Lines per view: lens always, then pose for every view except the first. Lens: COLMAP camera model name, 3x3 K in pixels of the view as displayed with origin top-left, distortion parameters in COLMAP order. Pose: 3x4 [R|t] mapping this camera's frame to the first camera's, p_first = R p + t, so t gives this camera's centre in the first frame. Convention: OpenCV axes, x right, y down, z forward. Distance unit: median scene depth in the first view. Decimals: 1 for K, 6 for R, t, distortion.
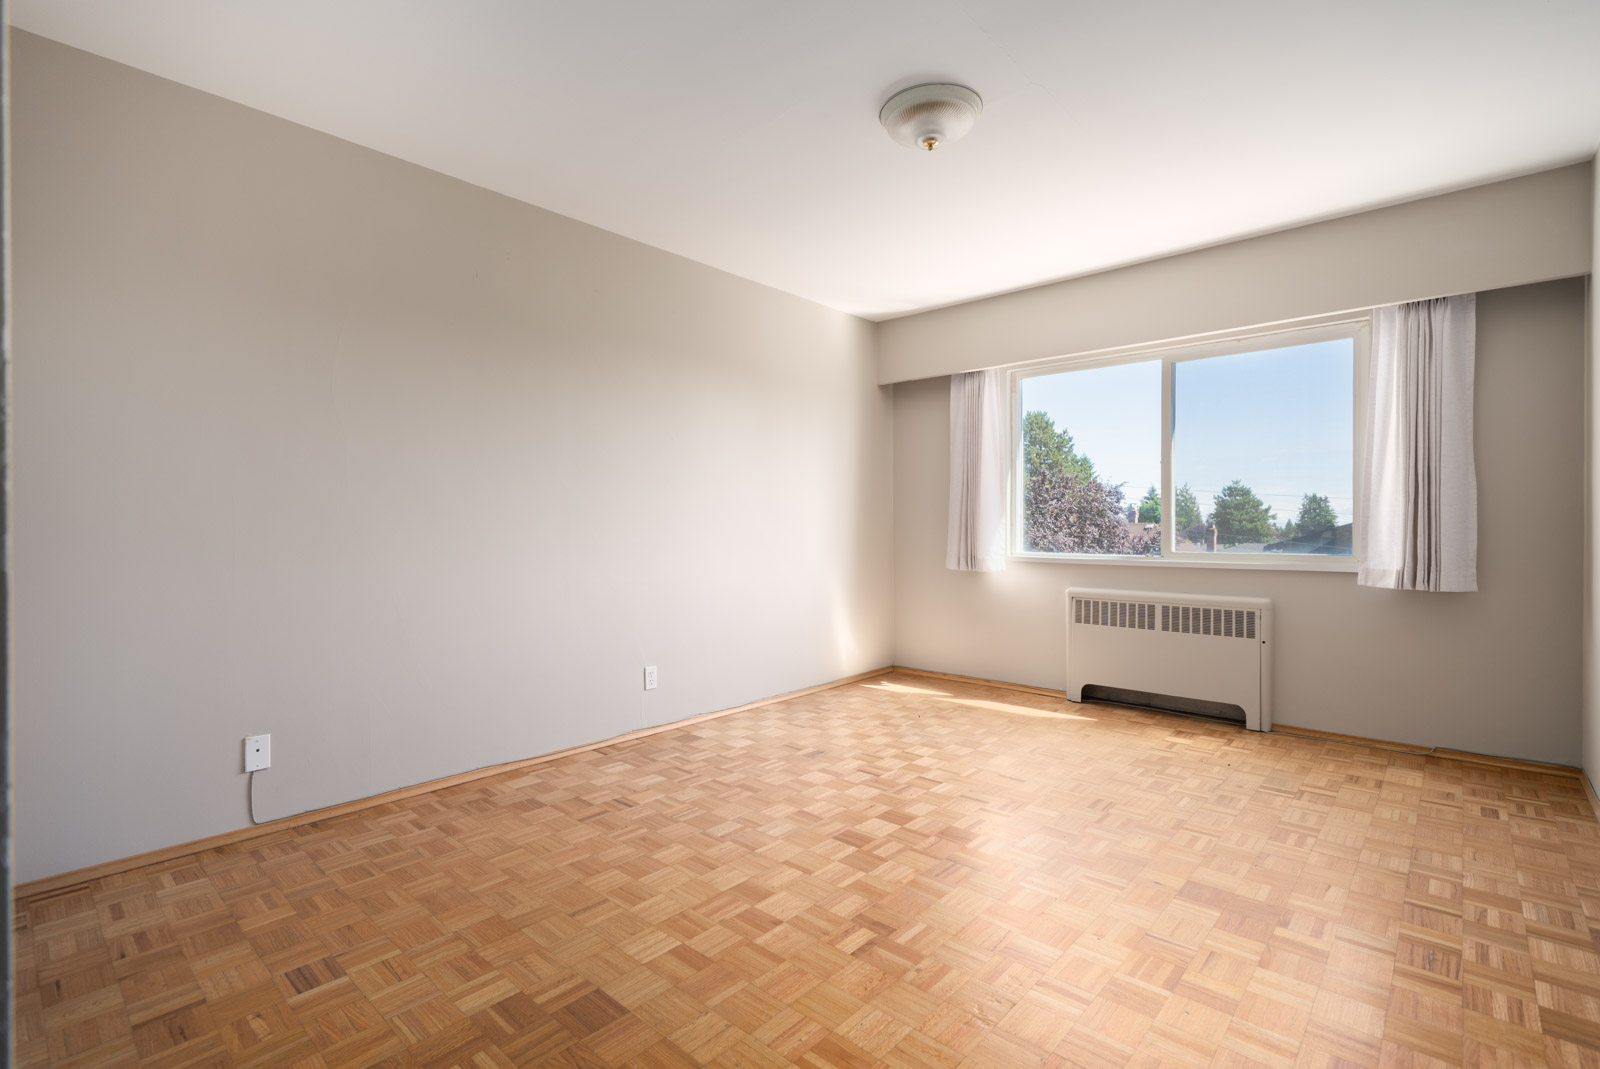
lens RADIAL K [[752.2, 0, 791.3], [0, 752.2, 507.1], [0, 0, 1]] dist [0.001295, 0.000425]
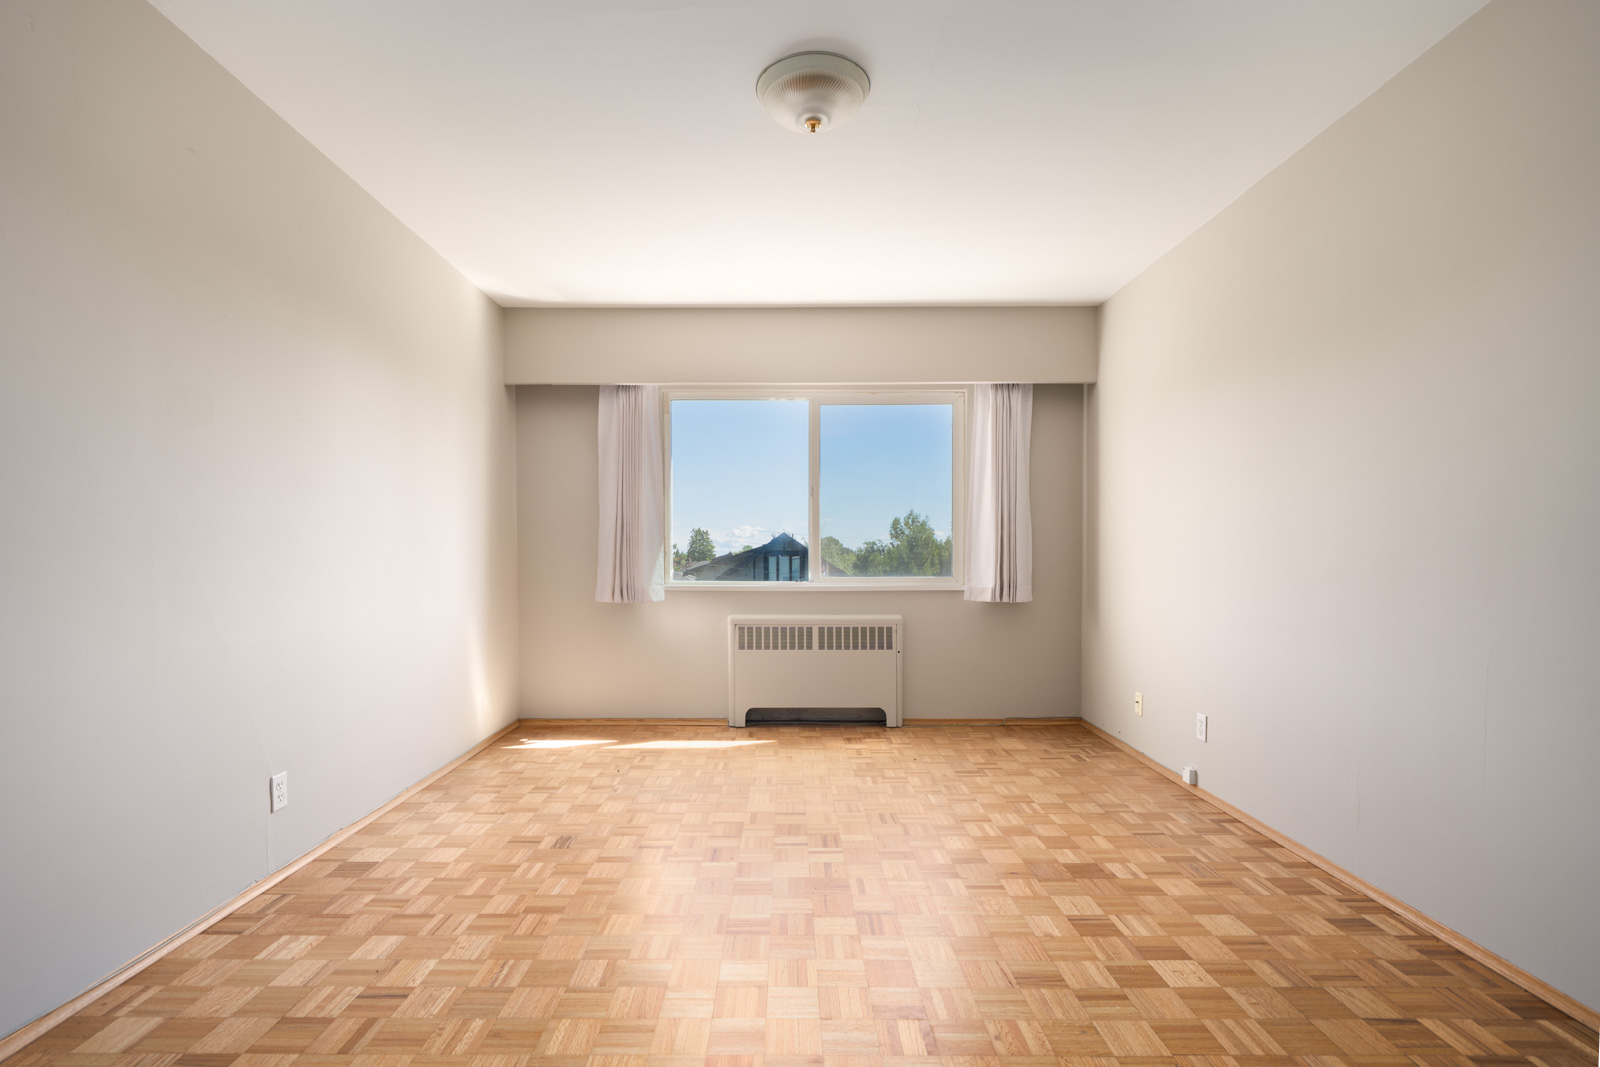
lens RADIAL K [[763.3, 0, 703.9], [0, 763.3, 552.8], [0, 0, 1]] dist [0.001402, 0.000771]
pose [[0.736011, 0.001363, 0.676969, -0.401071], [-0.016731, 0.999729, 0.016177, 0.008763], [-0.676763, -0.023233, 0.735834, 0.316053]]
